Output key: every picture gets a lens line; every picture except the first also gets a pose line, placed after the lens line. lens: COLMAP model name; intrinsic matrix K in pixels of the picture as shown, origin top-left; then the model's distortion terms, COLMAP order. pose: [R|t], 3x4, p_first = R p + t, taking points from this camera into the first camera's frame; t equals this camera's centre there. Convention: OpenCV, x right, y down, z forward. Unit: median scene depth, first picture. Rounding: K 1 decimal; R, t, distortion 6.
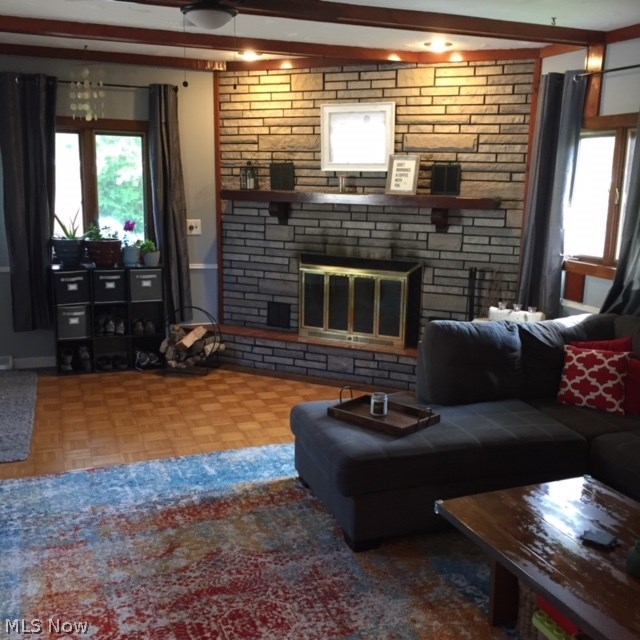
lens RADIAL K [[725.6, 0, 320.0], [0, 725.6, 320.0], [0, 0, 1]] dist [0.060067, -0.037960]
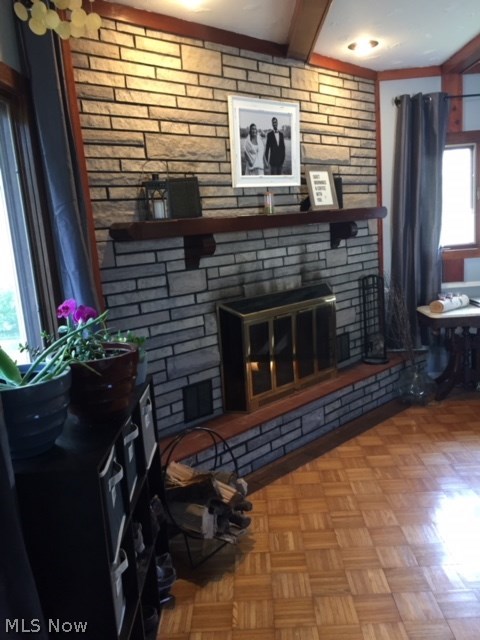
lens RADIAL K [[545.0, 0, 242.6], [0, 545.0, 321.9], [0, 0, 1]] dist [0.076933, -0.108644]
pose [[0.354683, -0.211930, 0.910651, -0.531338], [0.262698, 0.957327, 0.120476, -0.138675], [-0.897324, 0.196496, 0.395221, 0.797402]]
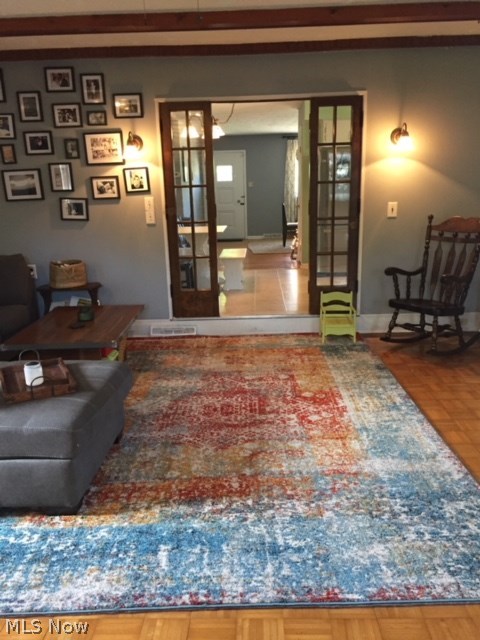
lens RADIAL K [[545.0, 0, 242.6], [0, 545.0, 321.9], [0, 0, 1]] dist [0.076933, -0.108644]
pose [[-0.928893, -0.084179, 0.360655, -0.269329], [0.081278, 0.903748, 0.420278, -0.143651], [-0.361320, 0.419706, -0.832643, 0.905942]]
